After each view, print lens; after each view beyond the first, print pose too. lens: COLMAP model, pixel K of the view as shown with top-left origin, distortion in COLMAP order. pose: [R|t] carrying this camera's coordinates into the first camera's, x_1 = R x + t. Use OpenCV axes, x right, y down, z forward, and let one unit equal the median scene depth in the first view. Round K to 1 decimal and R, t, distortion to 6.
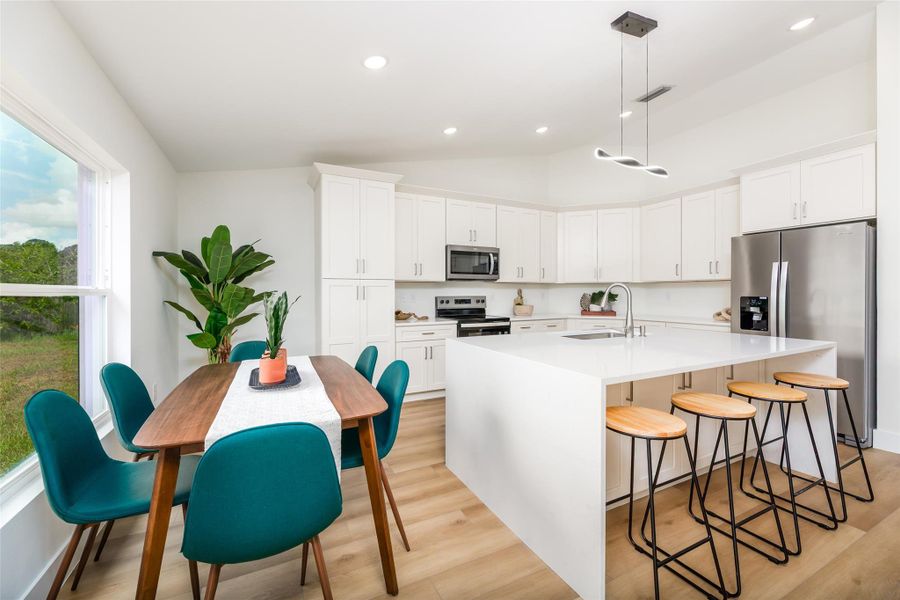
lens RADIAL K [[365.3, 0, 449.3], [0, 365.3, 295.1], [0, 0, 1]] dist [-0.000752, 0.000108]
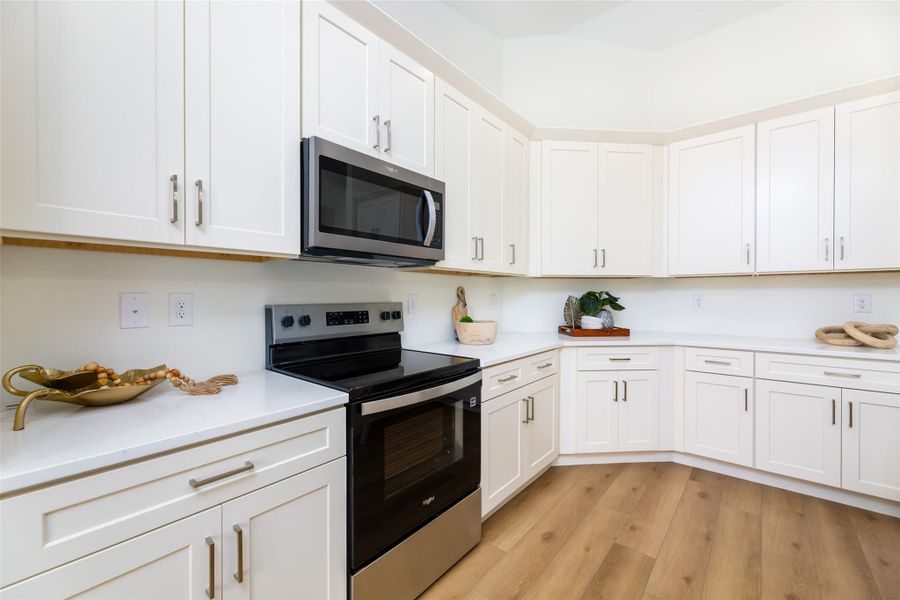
lens RADIAL K [[365.3, 0, 445.9], [0, 365.3, 295.9], [0, 0, 1]] dist [-0.000752, 0.000108]
pose [[0.922857, -0.000624, 0.385143, -0.015020], [0.003183, 0.999977, -0.006007, -0.002499], [-0.385131, 0.006769, 0.922837, 0.641533]]
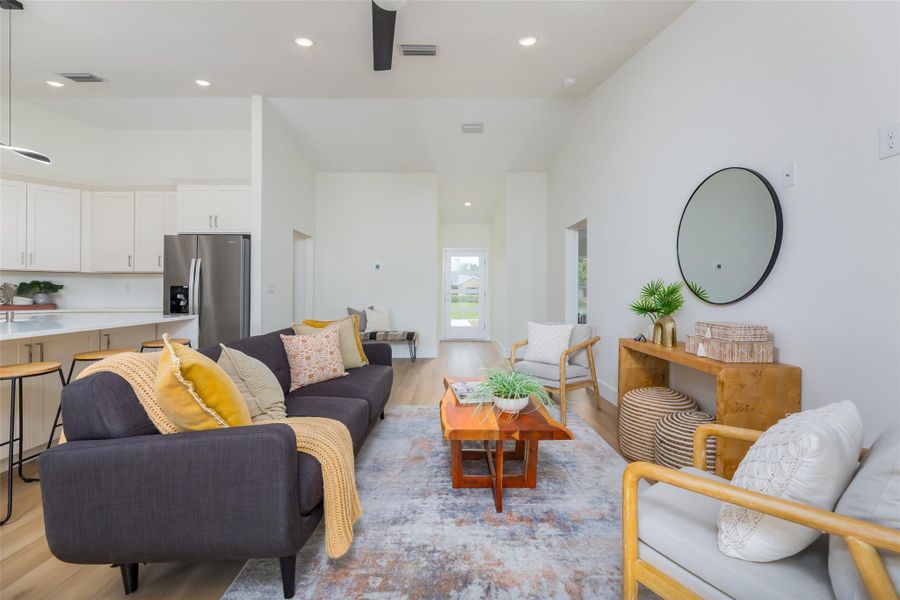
lens RADIAL K [[365.3, 0, 447.6], [0, 365.3, 291.4], [0, 0, 1]] dist [-0.000752, 0.000108]
pose [[0.448385, 0.003193, 0.893835, 0.104018], [0.001741, 0.999989, -0.004446, 0.021110], [-0.893839, 0.003550, 0.448374, -0.248281]]
